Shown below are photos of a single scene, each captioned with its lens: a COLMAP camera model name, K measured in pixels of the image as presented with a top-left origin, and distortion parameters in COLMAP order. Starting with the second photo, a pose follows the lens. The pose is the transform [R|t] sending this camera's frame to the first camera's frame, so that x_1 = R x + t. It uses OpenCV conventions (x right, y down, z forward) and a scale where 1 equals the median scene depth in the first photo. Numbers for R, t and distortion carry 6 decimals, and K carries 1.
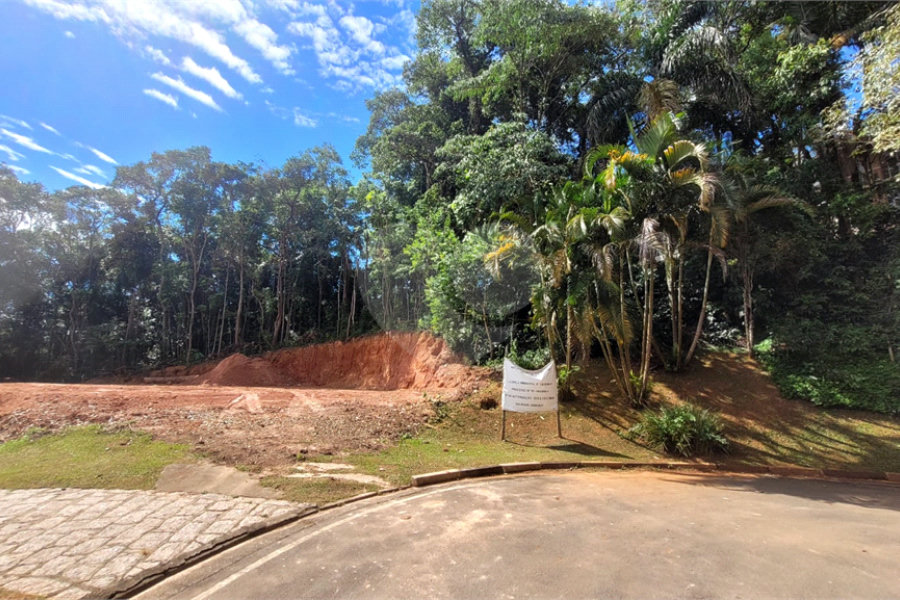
lens RADIAL K [[419.3, 0, 448.2], [0, 419.3, 300.8], [0, 0, 1]] dist [0.010313, -0.001537]
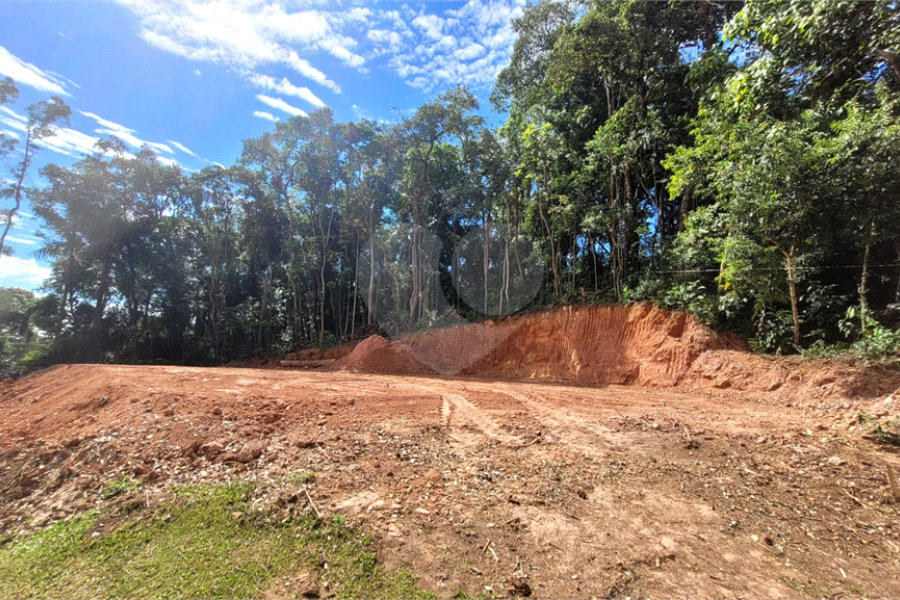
lens RADIAL K [[410.3, 0, 448.6], [0, 410.3, 305.9], [0, 0, 1]] dist [0.002902, 0.000327]
pose [[0.977174, -0.012706, -0.212059, -0.158315], [0.022172, 0.998858, 0.042318, 0.029971], [0.211279, -0.046054, 0.976340, 0.192378]]
